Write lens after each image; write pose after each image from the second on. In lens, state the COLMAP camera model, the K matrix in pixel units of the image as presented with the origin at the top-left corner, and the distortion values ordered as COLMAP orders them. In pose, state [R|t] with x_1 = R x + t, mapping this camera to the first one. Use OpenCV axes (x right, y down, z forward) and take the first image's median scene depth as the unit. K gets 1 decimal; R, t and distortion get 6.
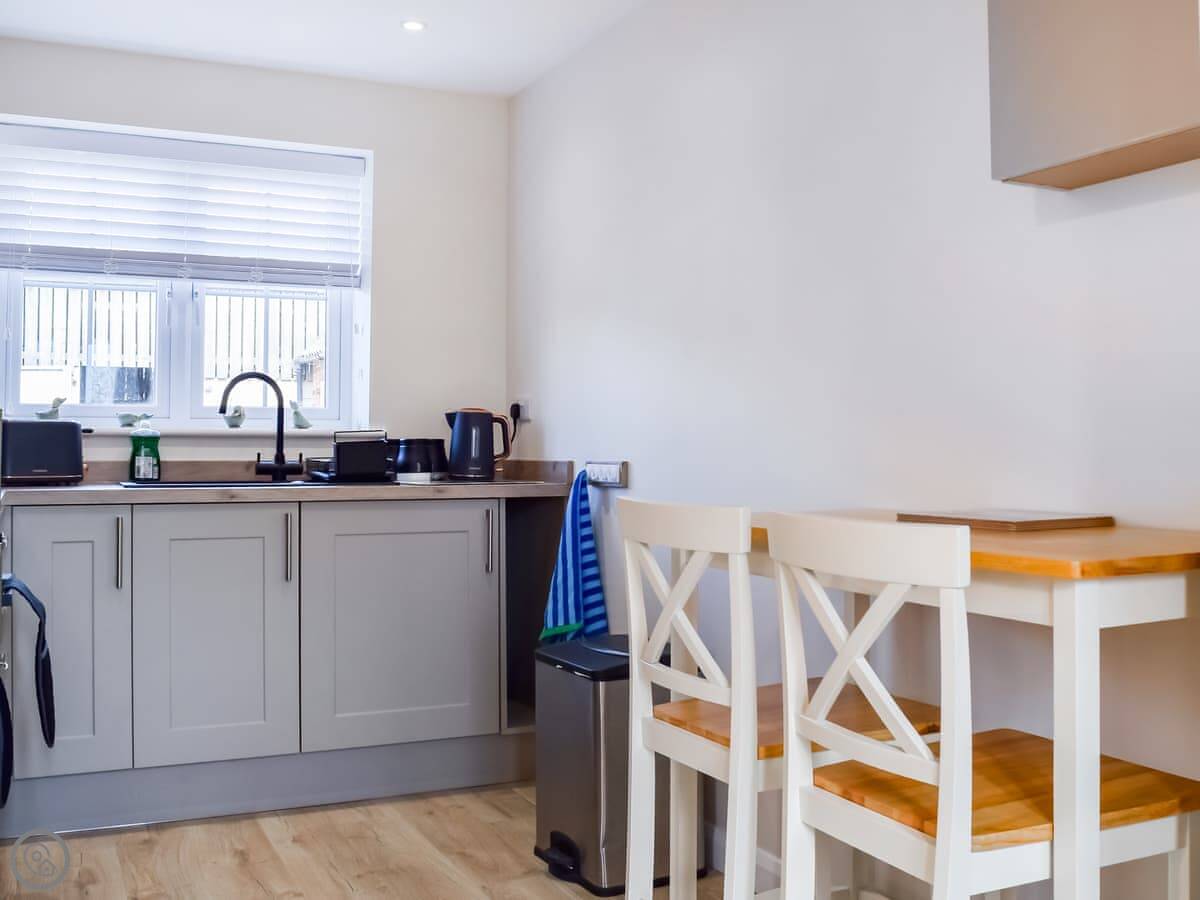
lens RADIAL K [[1220.4, 0, 600.0], [0, 1220.4, 450.0], [0, 0, 1]] dist [-0.000370, -0.000665]
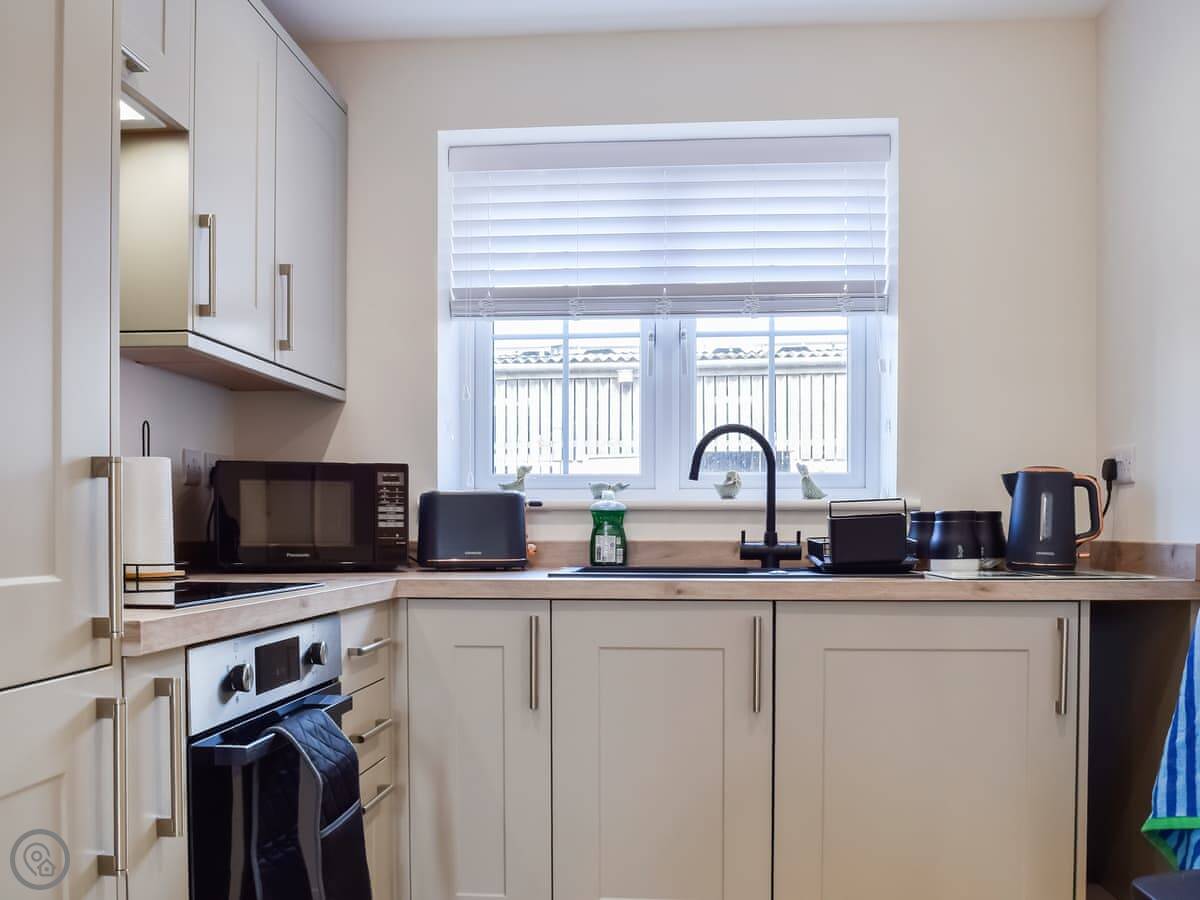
lens RADIAL K [[1084.7, 0, 601.2], [0, 1084.7, 548.2], [0, 0, 1]] dist [-0.070249, 0.001693]
pose [[0.865309, 0.007803, -0.501178, -0.017468], [0.002051, 0.999815, 0.019108, 0.000053], [0.501234, -0.017562, 0.865133, 0.368468]]
